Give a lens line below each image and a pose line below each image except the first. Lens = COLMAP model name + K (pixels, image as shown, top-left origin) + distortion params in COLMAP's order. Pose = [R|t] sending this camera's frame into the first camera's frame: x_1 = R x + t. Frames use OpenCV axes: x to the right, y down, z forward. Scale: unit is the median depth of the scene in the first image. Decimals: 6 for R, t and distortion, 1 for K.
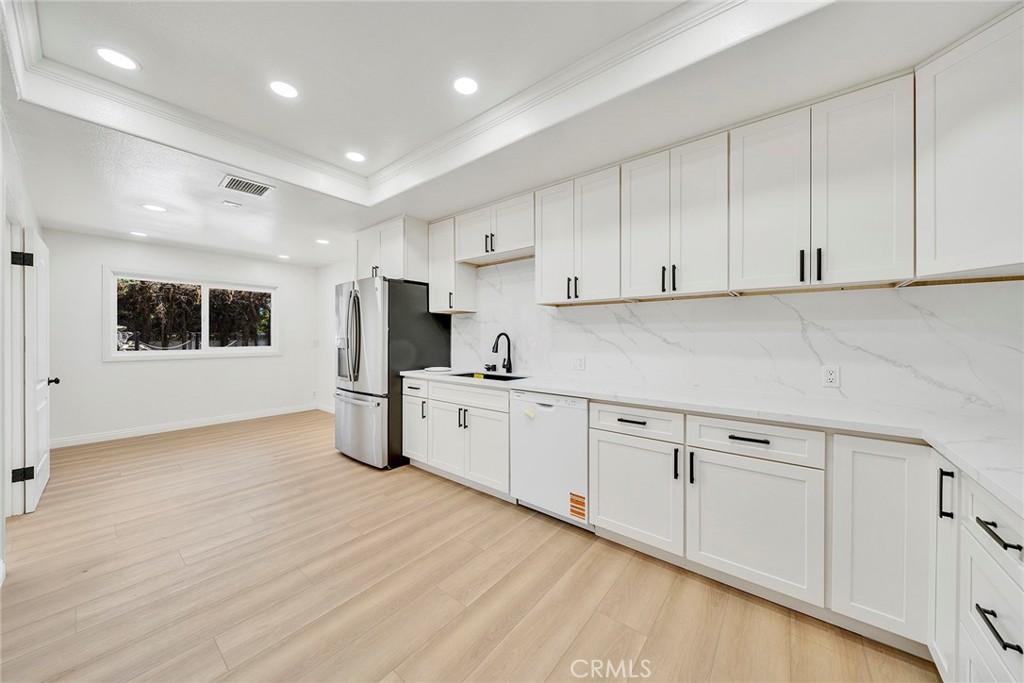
lens RADIAL K [[348.6, 0, 506.9], [0, 348.6, 340.5], [0, 0, 1]] dist [0.000050, -0.000028]
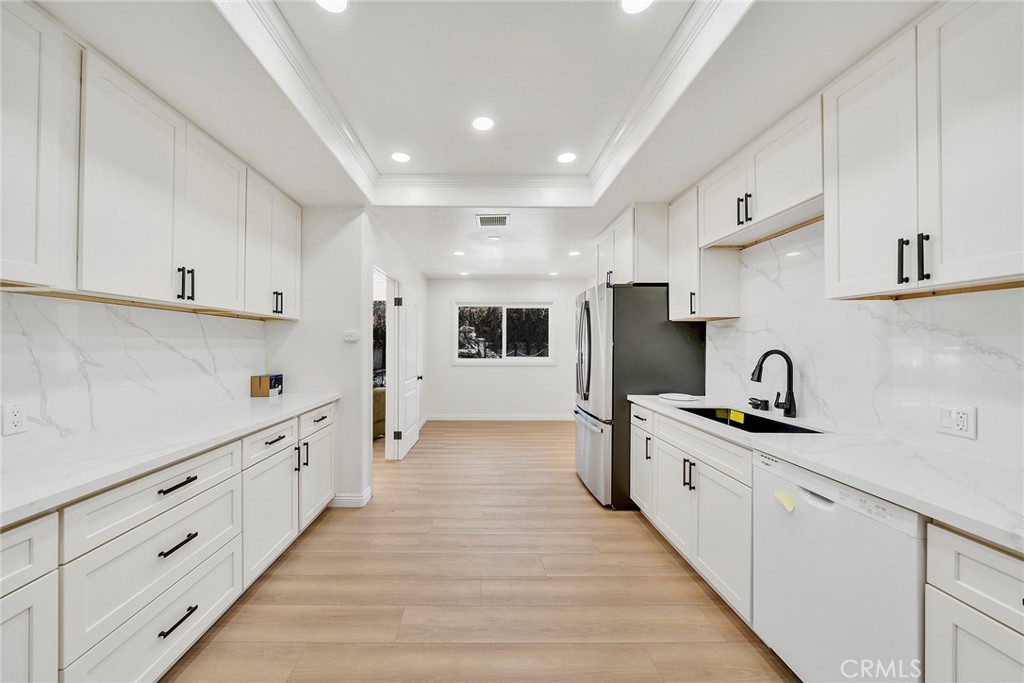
lens RADIAL K [[369.0, 0, 489.3], [0, 369.0, 345.1], [0, 0, 1]] dist [-0.000786, -0.000087]
pose [[0.635435, 0.000644, -0.772154, 0.170495], [-0.005383, 0.999979, -0.003596, -0.025843], [0.772135, 0.006441, 0.635425, 0.207972]]
